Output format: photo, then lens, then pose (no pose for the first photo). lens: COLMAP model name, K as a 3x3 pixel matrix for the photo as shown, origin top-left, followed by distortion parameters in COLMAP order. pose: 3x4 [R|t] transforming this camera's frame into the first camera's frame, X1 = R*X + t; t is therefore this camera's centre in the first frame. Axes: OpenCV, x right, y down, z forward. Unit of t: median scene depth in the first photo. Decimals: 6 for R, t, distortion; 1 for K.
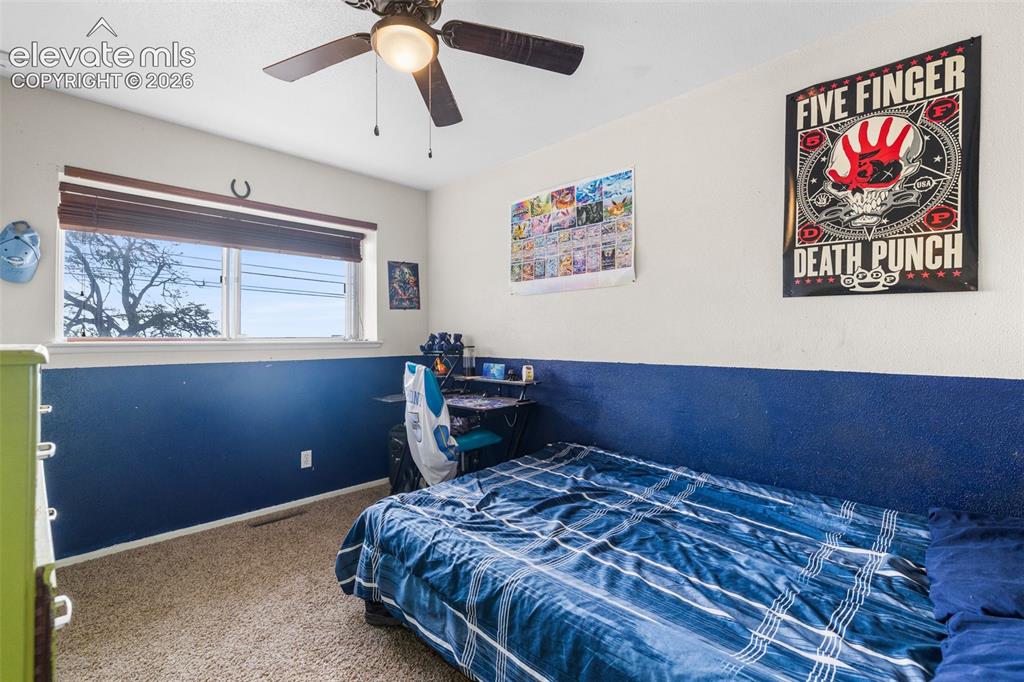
lens RADIAL K [[448.8, 0, 512.1], [0, 448.8, 333.5], [0, 0, 1]] dist [0.001500, 0.000206]
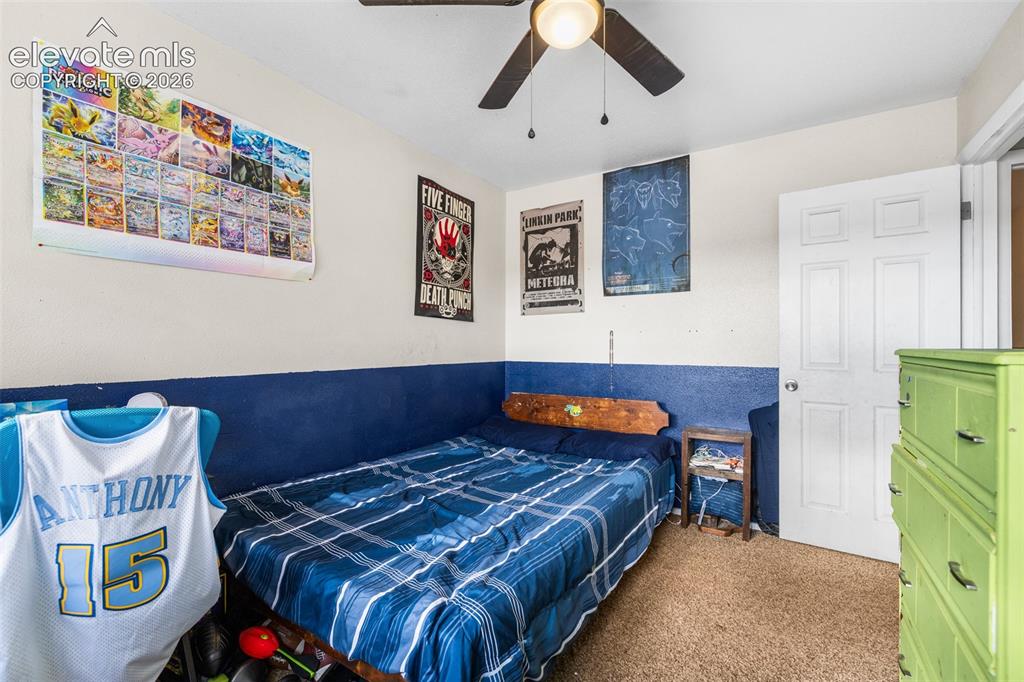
lens RADIAL K [[448.8, 0, 506.8], [0, 448.8, 343.4], [0, 0, 1]] dist [0.001500, 0.000206]
pose [[-0.194773, 0.001642, 0.980847, -0.892723], [-0.015187, 0.999874, -0.004690, 0.011812], [-0.980731, -0.015809, -0.194724, 1.041393]]
